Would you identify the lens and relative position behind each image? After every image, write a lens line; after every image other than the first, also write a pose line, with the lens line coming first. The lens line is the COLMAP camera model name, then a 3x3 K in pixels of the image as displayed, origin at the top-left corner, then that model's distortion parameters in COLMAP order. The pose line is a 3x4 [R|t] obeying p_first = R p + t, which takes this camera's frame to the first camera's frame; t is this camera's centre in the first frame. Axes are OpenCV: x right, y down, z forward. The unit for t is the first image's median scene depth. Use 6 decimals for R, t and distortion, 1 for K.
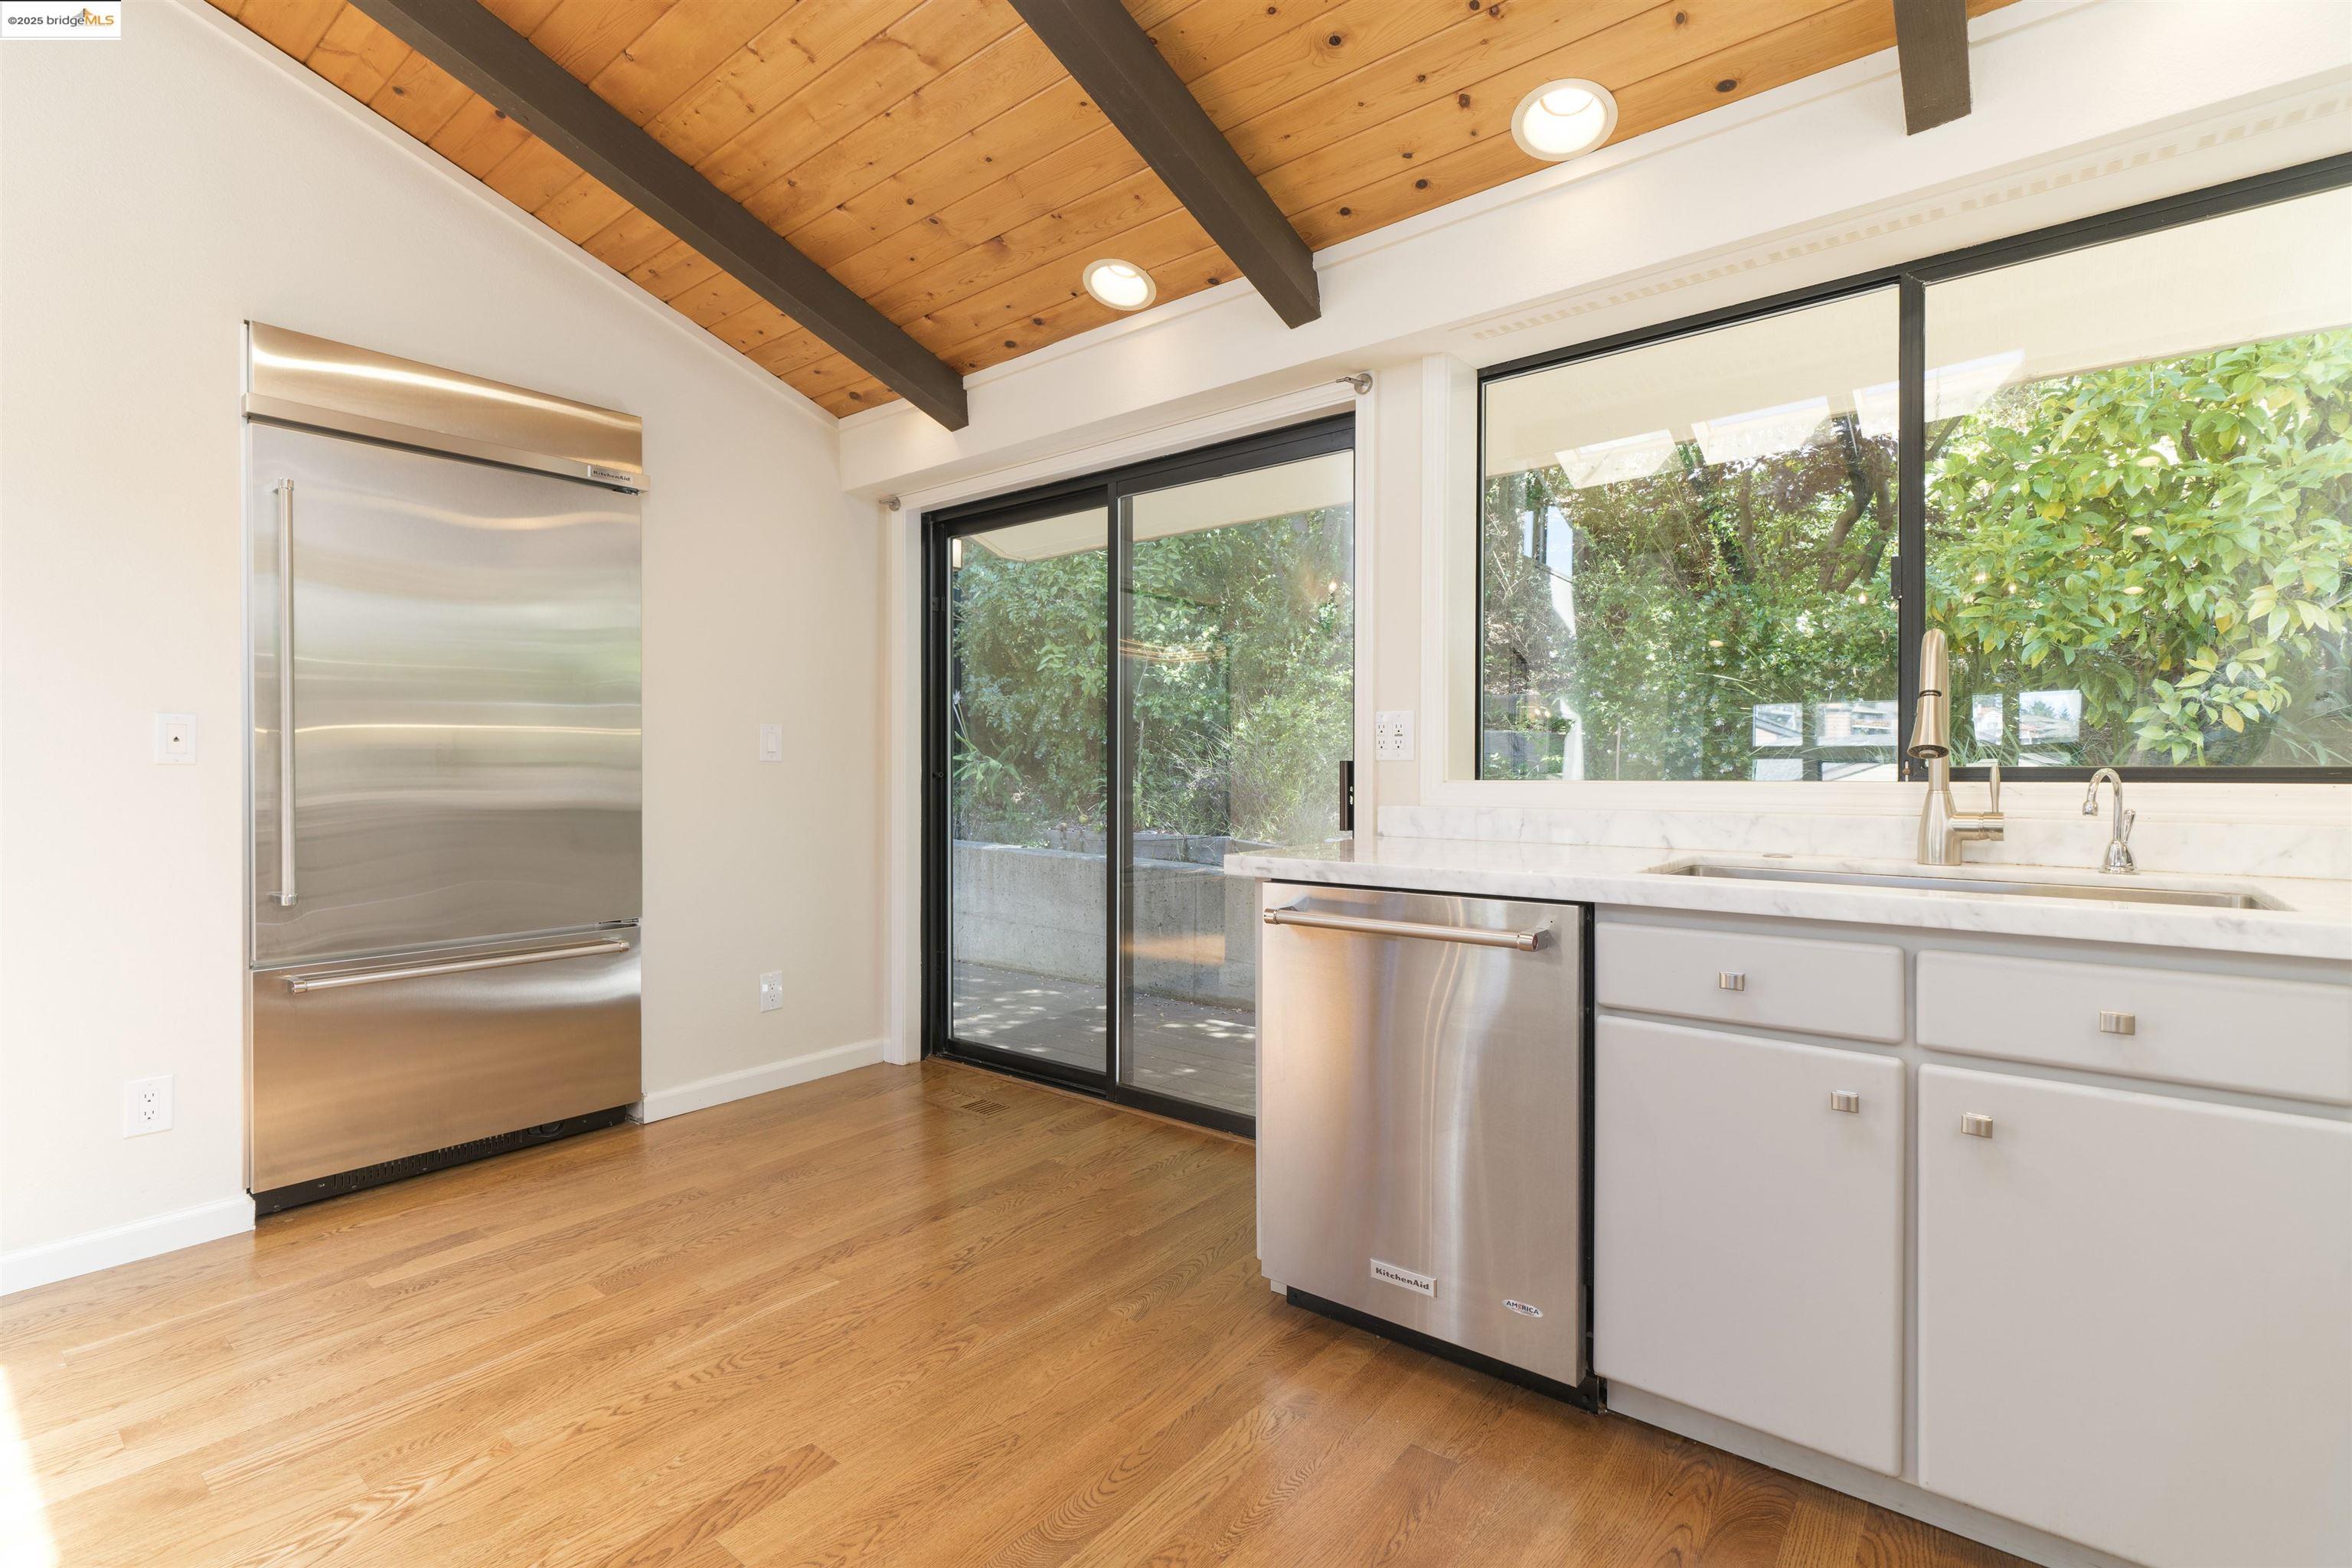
lens RADIAL K [[1080.0, 0, 1157.4], [0, 1080.0, 771.4], [0, 0, 1]] dist [0.000069, 0.001007]
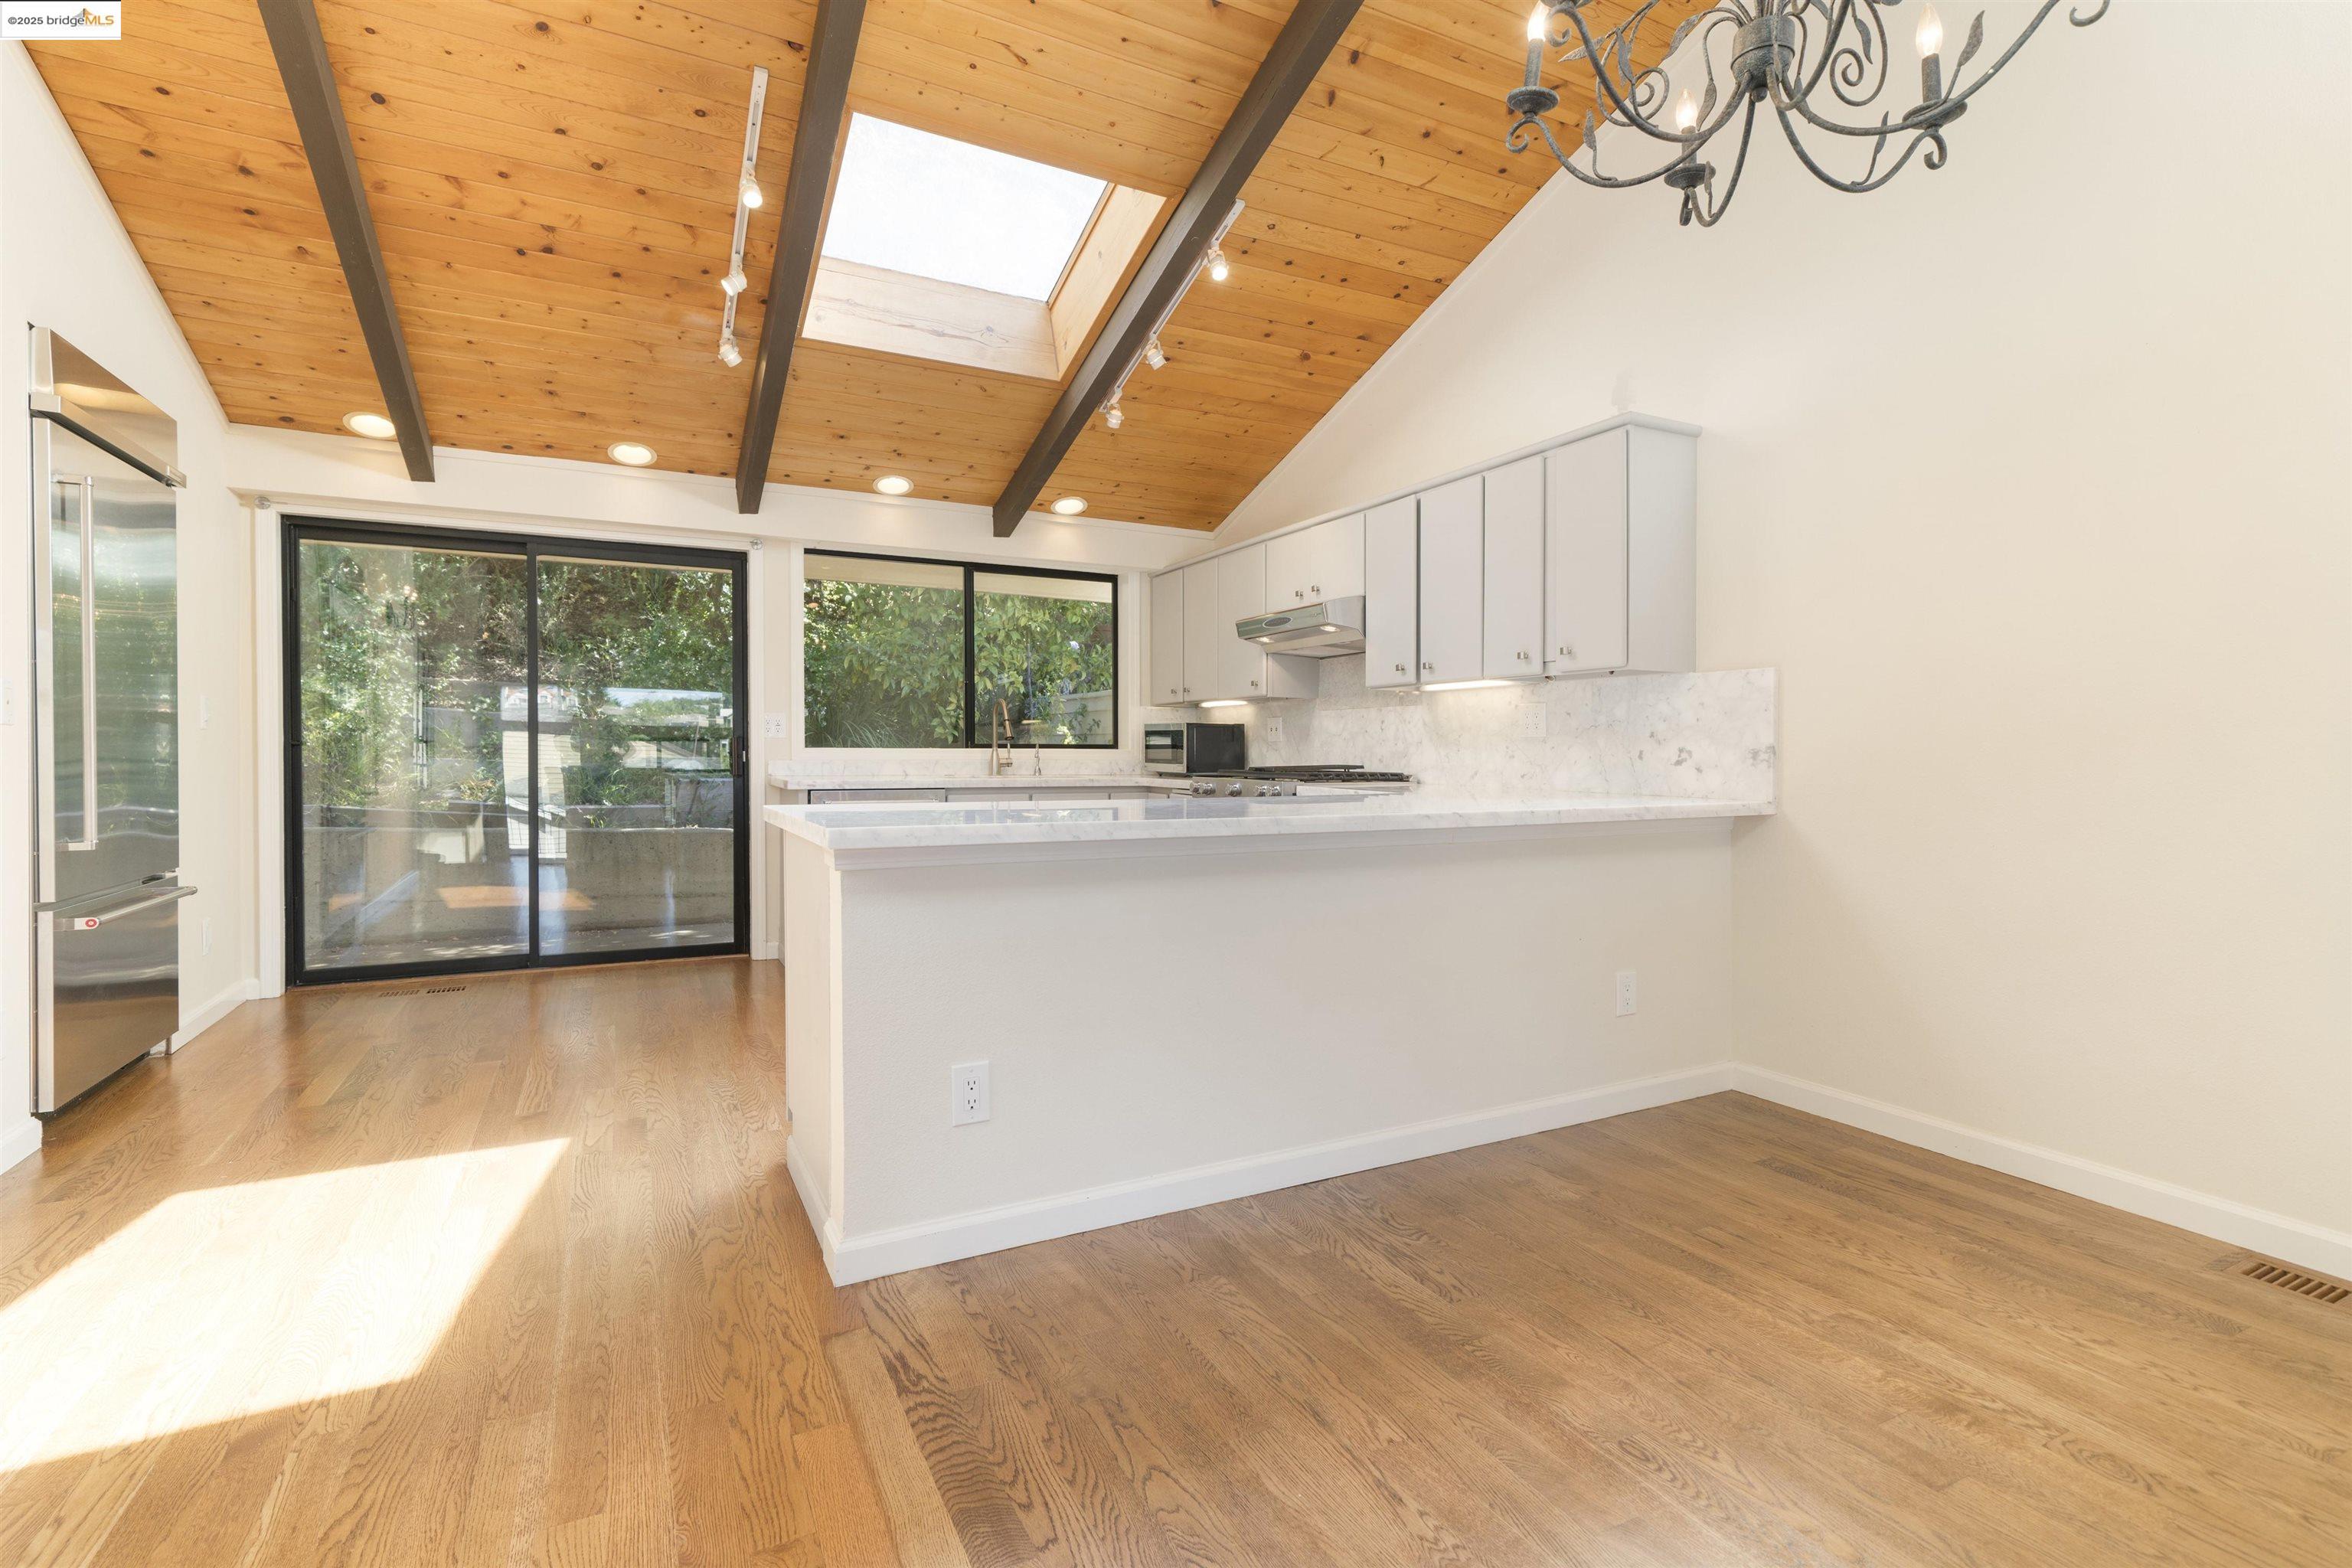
lens RADIAL K [[1074.9, 0, 1176.0], [0, 1074.9, 784.0], [0, 0, 1]] dist [-0.000583, 0.000195]
pose [[0.397159, -0.027137, 0.917349, -1.773721], [-0.004104, 0.999500, 0.031344, 0.013207], [-0.917741, -0.016213, 0.396849, -0.644356]]
